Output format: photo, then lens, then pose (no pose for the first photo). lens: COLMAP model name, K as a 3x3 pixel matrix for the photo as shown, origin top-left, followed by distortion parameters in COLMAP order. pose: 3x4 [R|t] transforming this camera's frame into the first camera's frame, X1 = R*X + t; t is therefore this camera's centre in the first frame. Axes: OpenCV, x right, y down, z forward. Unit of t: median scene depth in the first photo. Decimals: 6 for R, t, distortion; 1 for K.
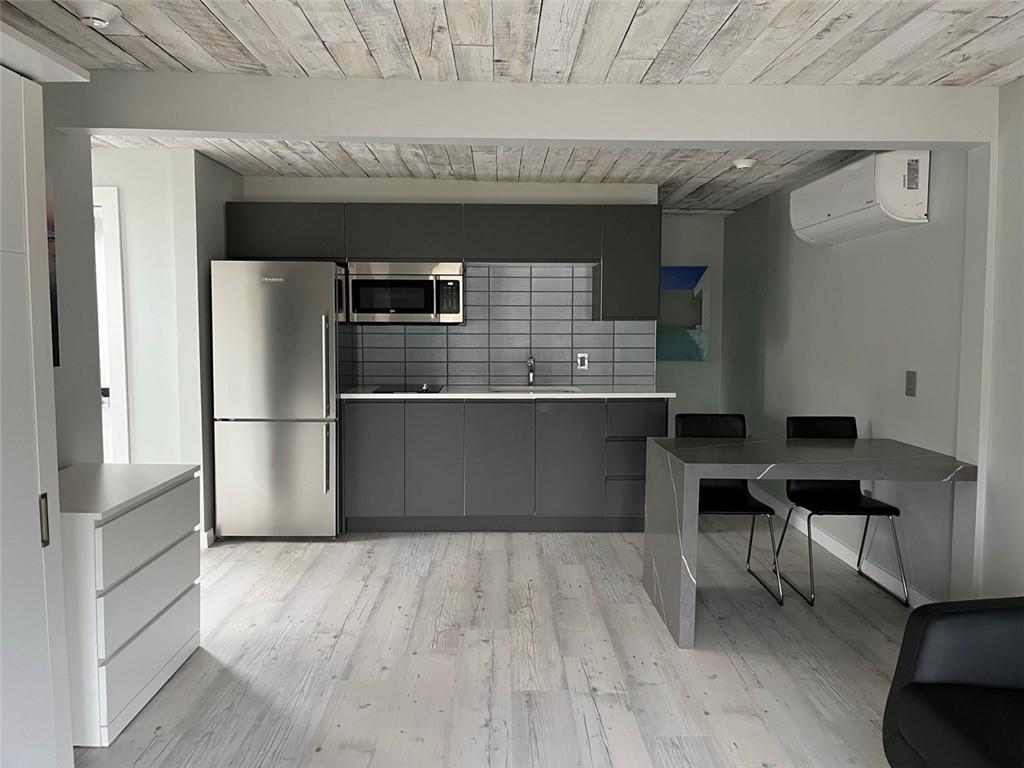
lens RADIAL K [[772.2, 0, 518.8], [0, 772.2, 381.3], [0, 0, 1]] dist [0.067545, -0.089096]
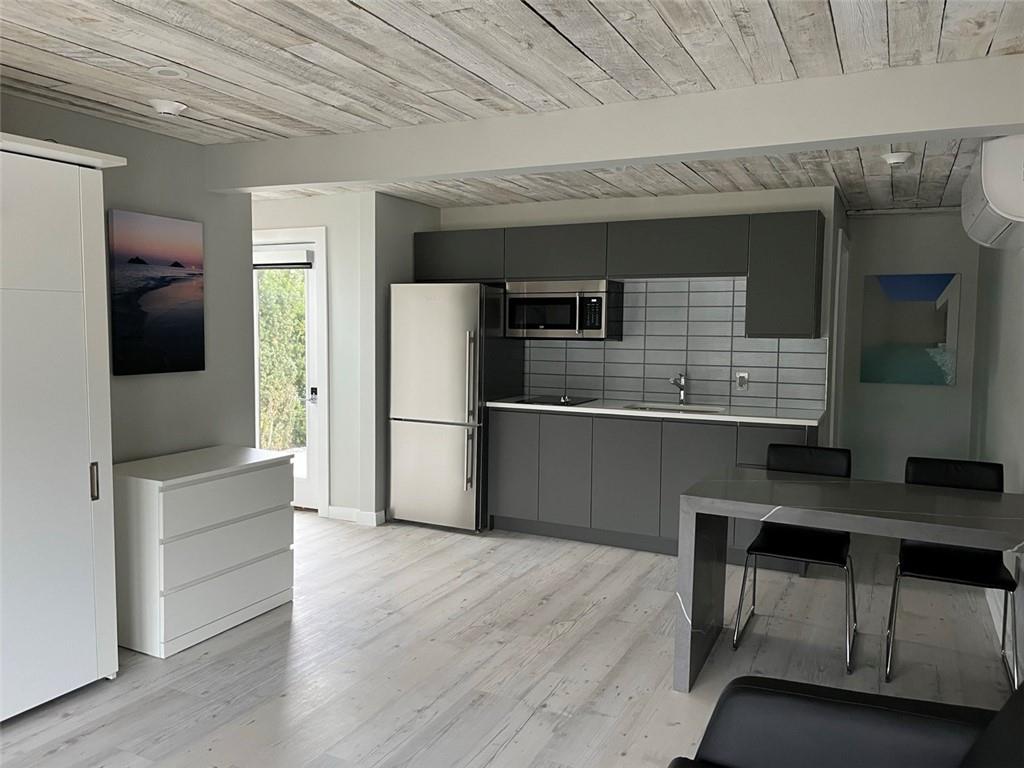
lens RADIAL K [[772.2, 0, 514.7], [0, 772.2, 383.9], [0, 0, 1]] dist [0.067545, -0.089096]
pose [[0.886625, 0.040660, -0.460697, 0.333128], [-0.043979, 0.999026, 0.003532, -0.016437], [0.460392, 0.017130, 0.887550, 0.048133]]
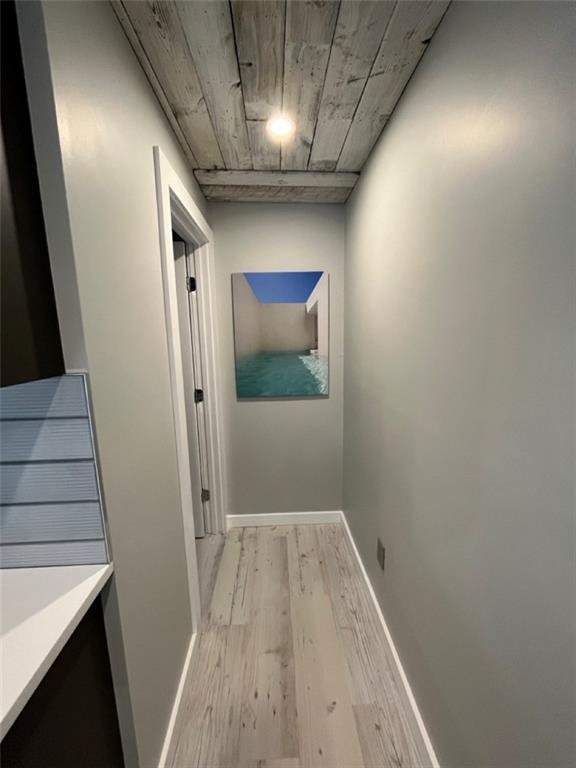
lens RADIAL K [[310.2, 0, 309.9], [0, 310.2, 374.4], [0, 0, 1]] dist [-0.003961, 0.000201]
pose [[0.999135, -0.016227, 0.038281, 0.336645], [0.013714, 0.997790, 0.065022, -0.105992], [-0.039252, -0.064441, 0.997149, 1.076811]]
